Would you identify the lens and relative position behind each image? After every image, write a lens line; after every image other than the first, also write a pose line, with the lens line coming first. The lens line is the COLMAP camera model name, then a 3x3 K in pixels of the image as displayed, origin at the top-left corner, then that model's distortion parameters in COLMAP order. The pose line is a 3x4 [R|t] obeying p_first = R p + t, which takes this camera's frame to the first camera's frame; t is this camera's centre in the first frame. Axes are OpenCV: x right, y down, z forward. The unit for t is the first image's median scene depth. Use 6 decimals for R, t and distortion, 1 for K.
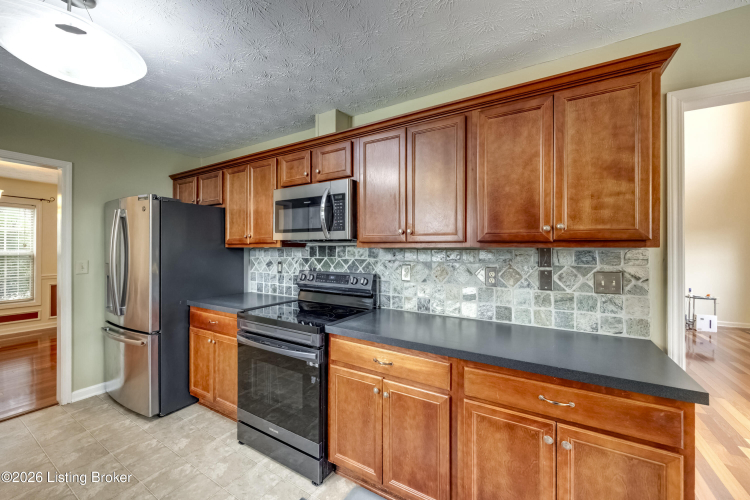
lens RADIAL K [[294.3, 0, 377.1], [0, 294.3, 249.5], [0, 0, 1]] dist [-0.001257, 0.000128]
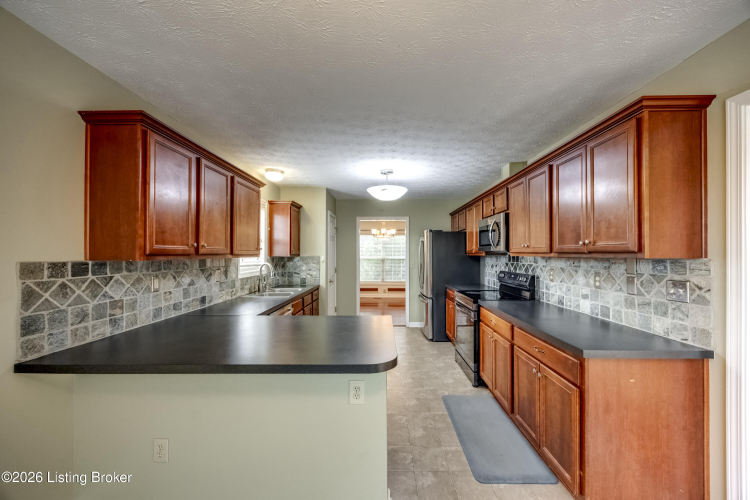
lens RADIAL K [[286.4, 0, 376.0], [0, 286.4, 253.5], [0, 0, 1]] dist [0.000270, 0.000064]
pose [[0.496861, -0.006040, -0.867809, 0.978276], [0.004195, 0.999981, -0.004558, -0.018100], [0.867820, -0.001376, 0.496877, -0.382236]]
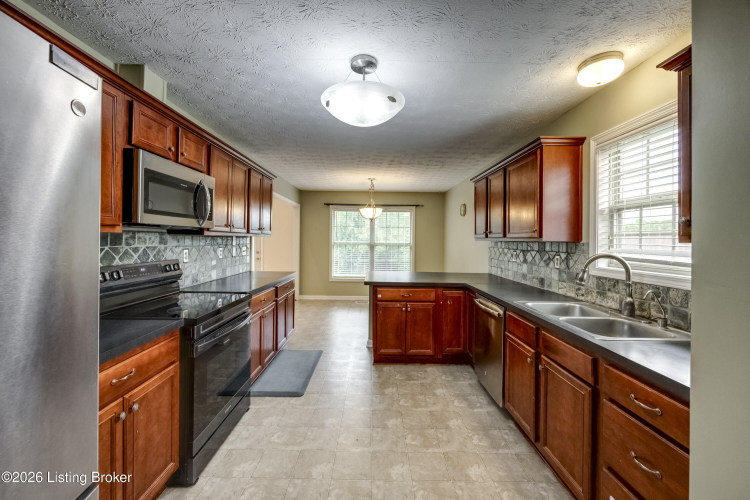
lens RADIAL K [[292.1, 0, 373.8], [0, 292.1, 239.1], [0, 0, 1]] dist [0.000730, 0.000034]
pose [[-0.519972, -0.010395, 0.854120, -1.572871], [-0.016701, 0.999859, 0.002001, -0.004939], [-0.854020, -0.013224, -0.520072, 1.151489]]
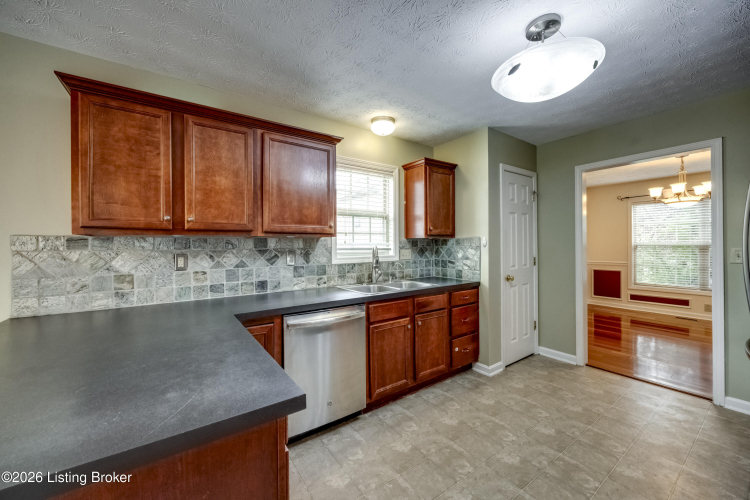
lens RADIAL K [[287.6, 0, 373.5], [0, 287.6, 244.4], [0, 0, 1]] dist [-0.002364, -0.000067]
pose [[-0.405638, -0.001976, -0.914032, 0.257852], [0.006774, 0.999964, -0.005168, 0.036191], [0.914009, -0.008288, -0.405610, 0.555099]]
